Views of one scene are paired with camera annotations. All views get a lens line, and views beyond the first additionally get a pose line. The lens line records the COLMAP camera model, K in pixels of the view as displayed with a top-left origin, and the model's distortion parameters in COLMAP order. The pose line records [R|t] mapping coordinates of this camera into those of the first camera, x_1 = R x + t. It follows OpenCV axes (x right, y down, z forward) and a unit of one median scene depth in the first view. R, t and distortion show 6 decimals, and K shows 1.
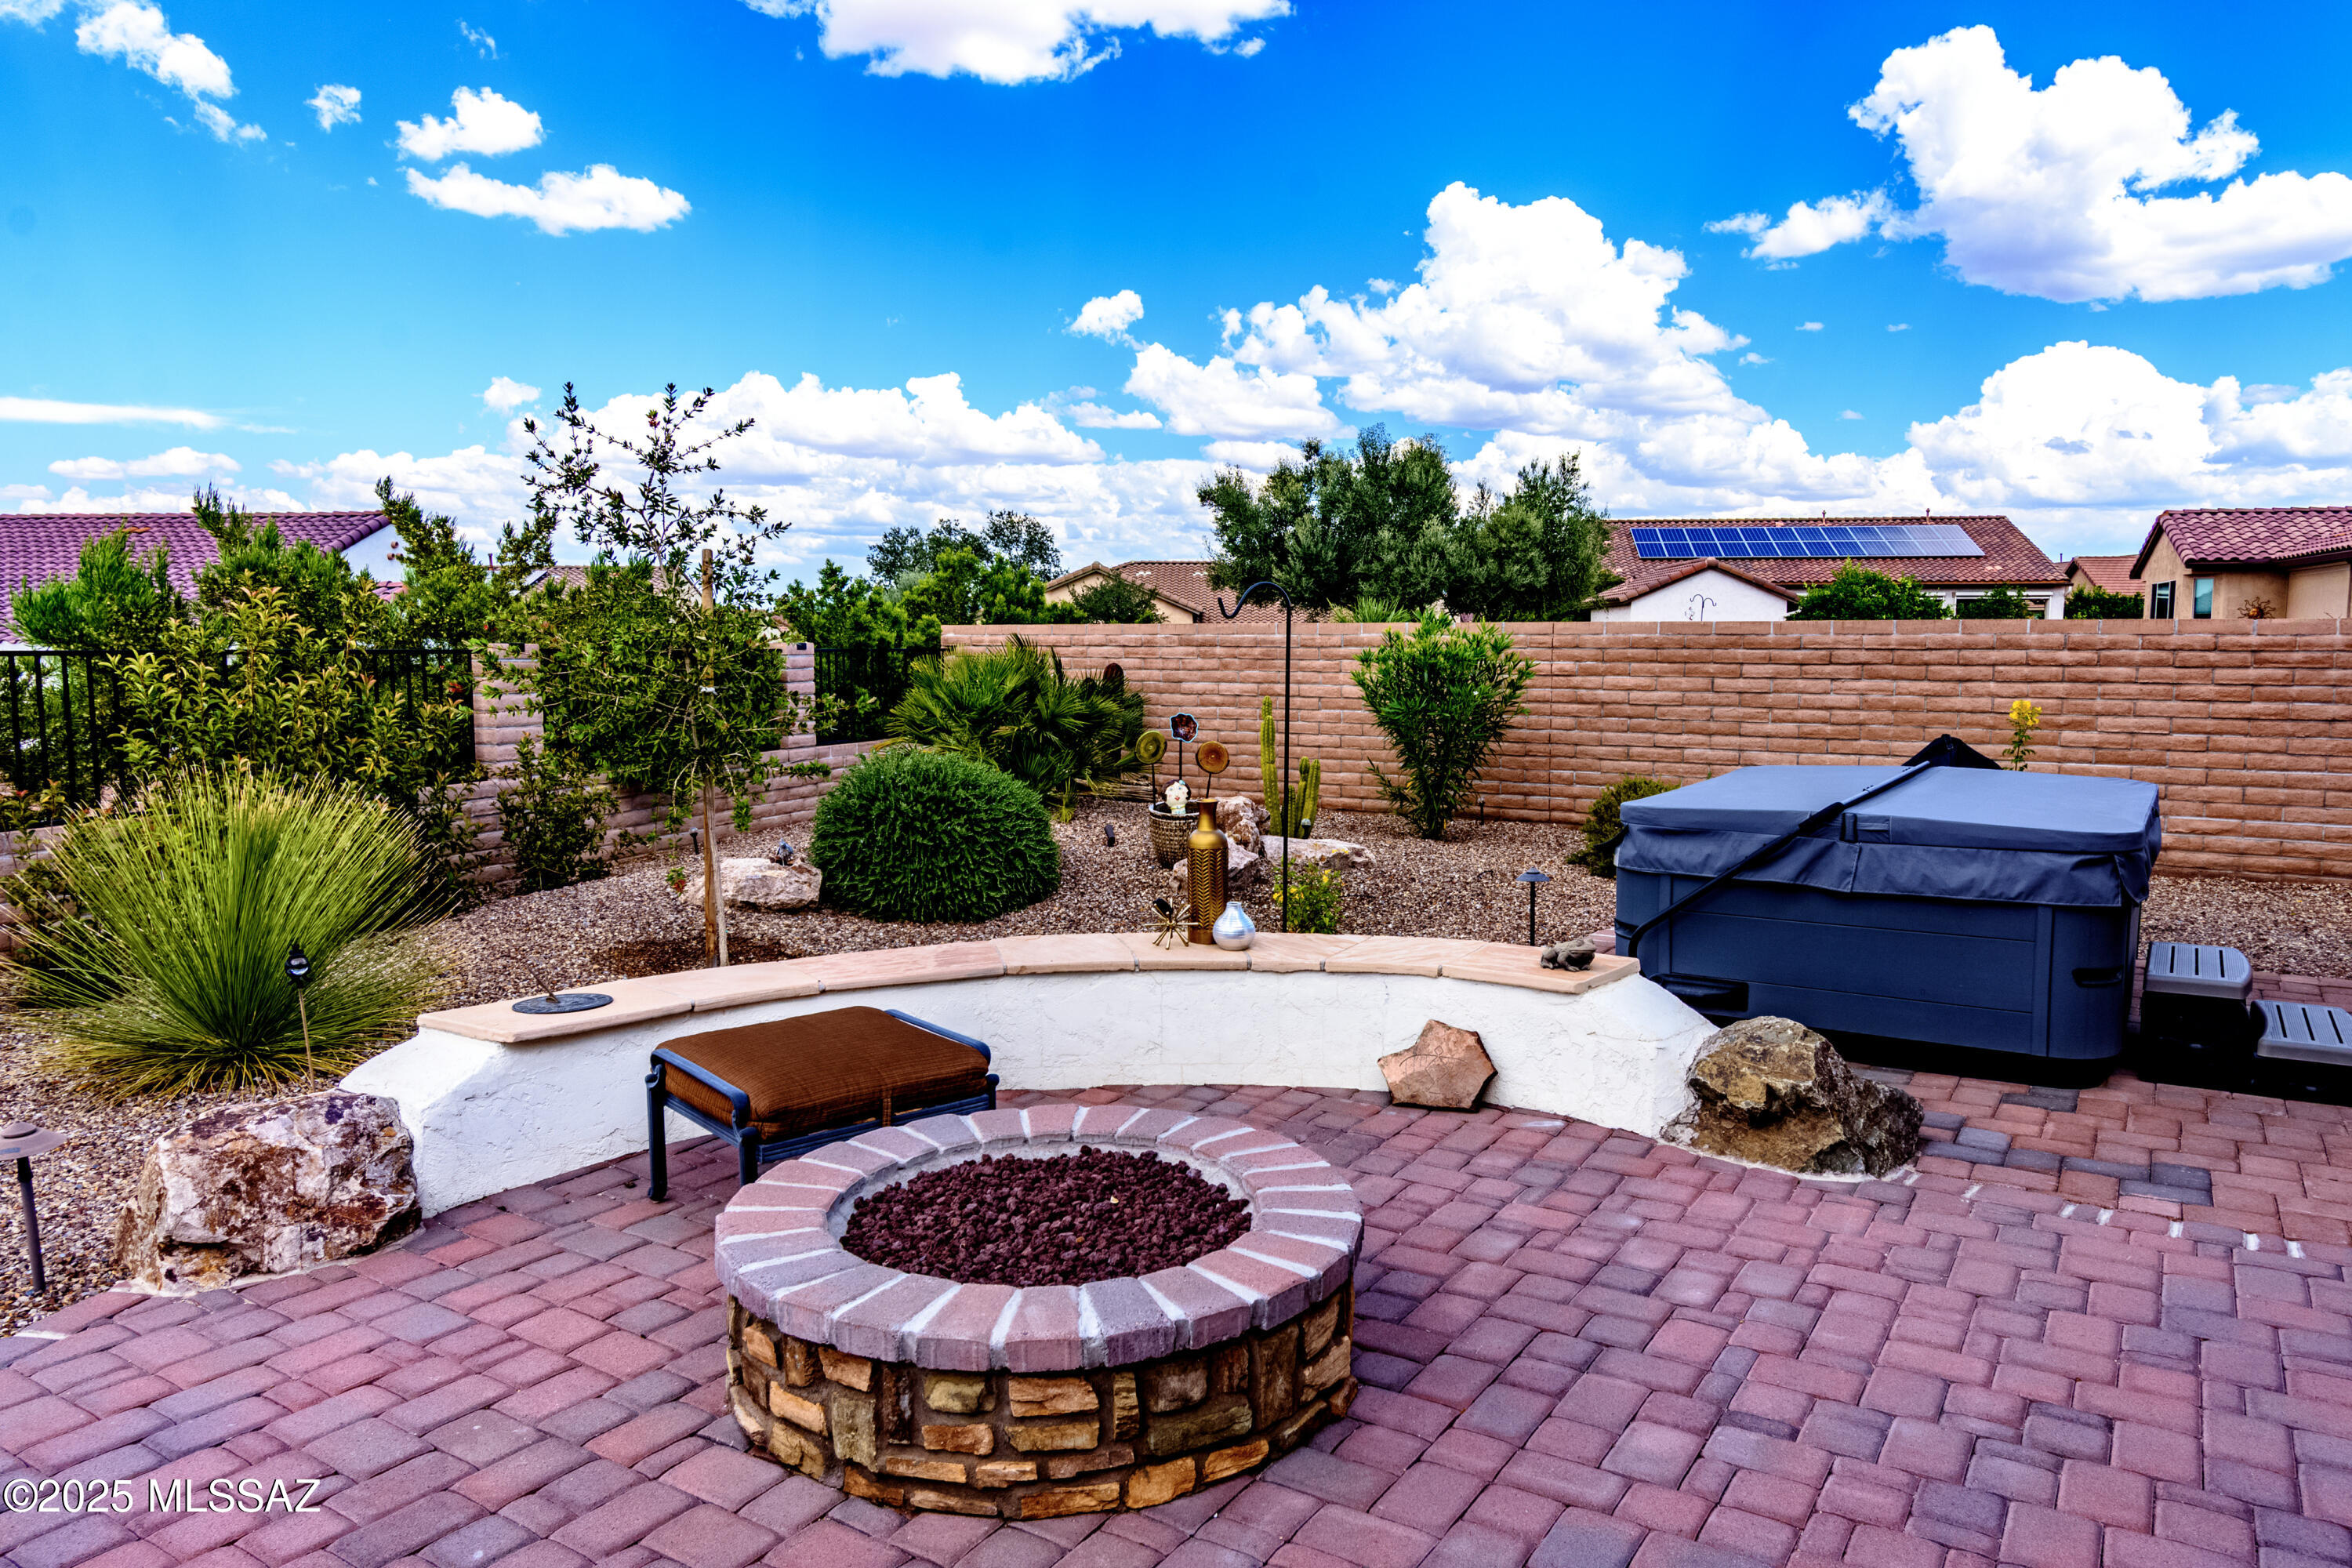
lens RADIAL K [[1545.6, 0, 1252.2], [0, 1545.6, 797.5], [0, 0, 1]] dist [0.002476, 0.000017]
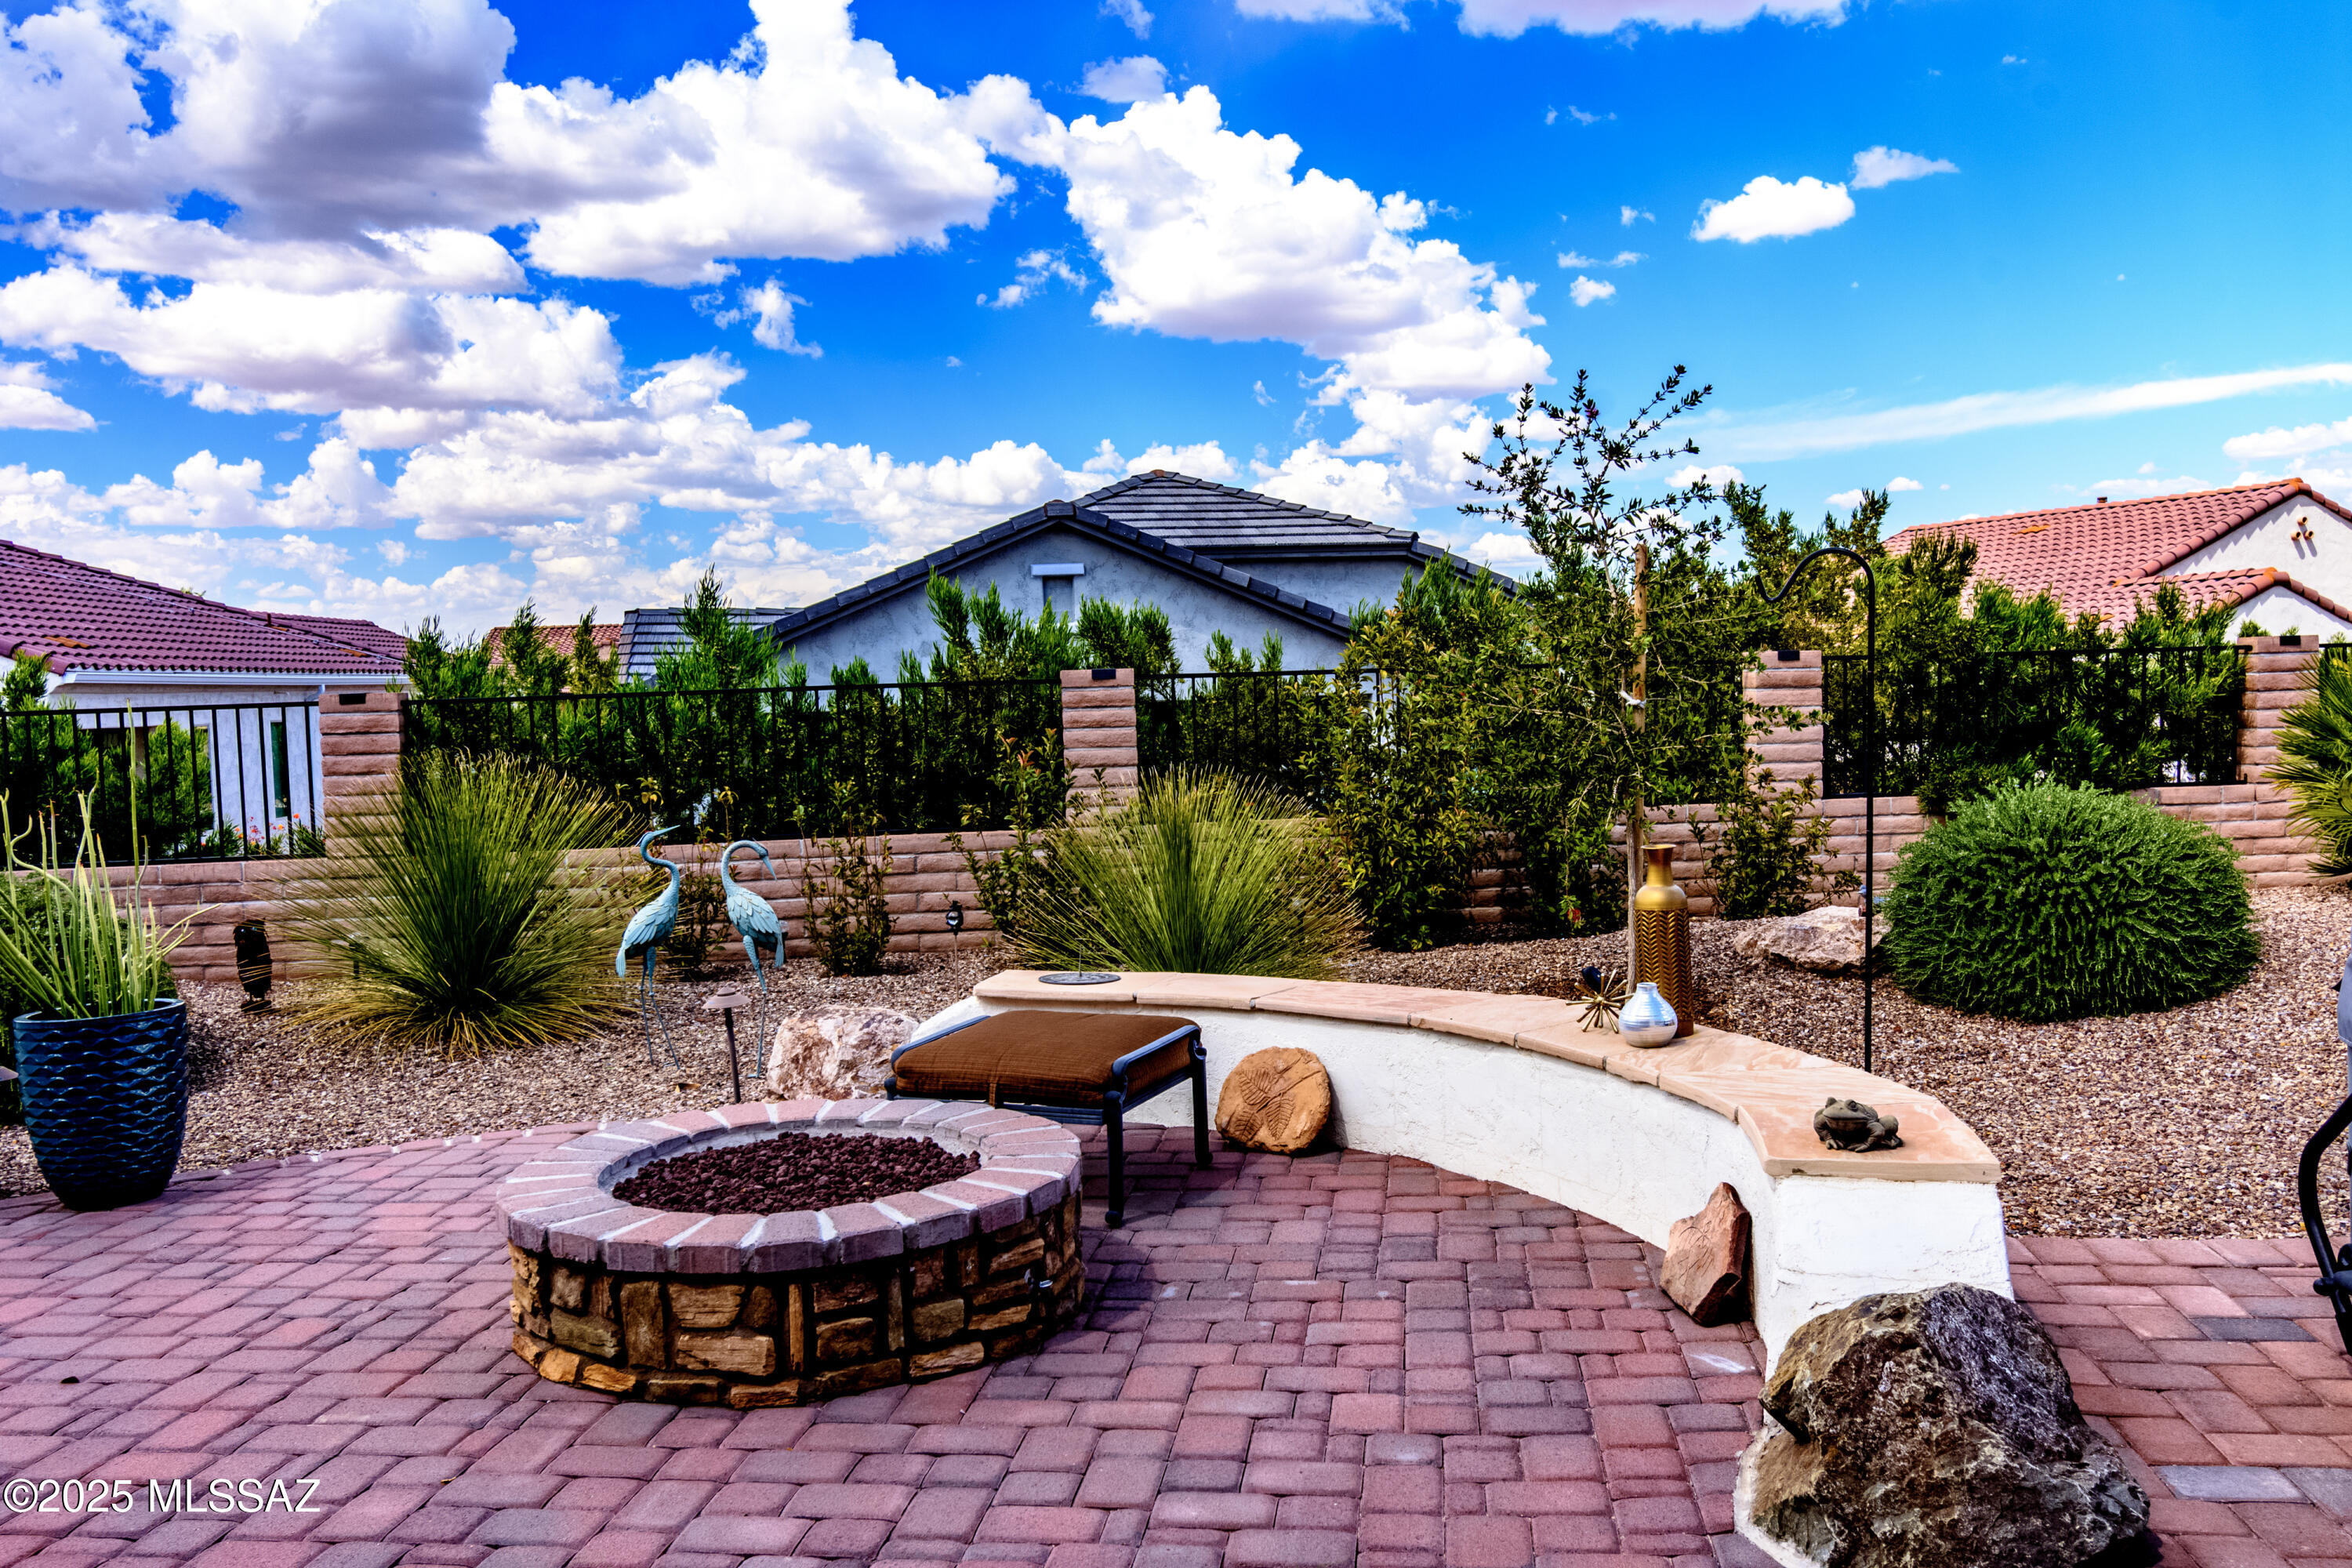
lens RADIAL K [[2019.7, 0, 1276.0], [0, 2019.7, 821.3], [0, 0, 1]] dist [-0.000121, 0.004471]
pose [[0.420826, 0.052118, -0.905643, 0.974337], [-0.061603, 0.997685, 0.028790, -0.034258], [0.905047, 0.043674, 0.423062, 0.511804]]
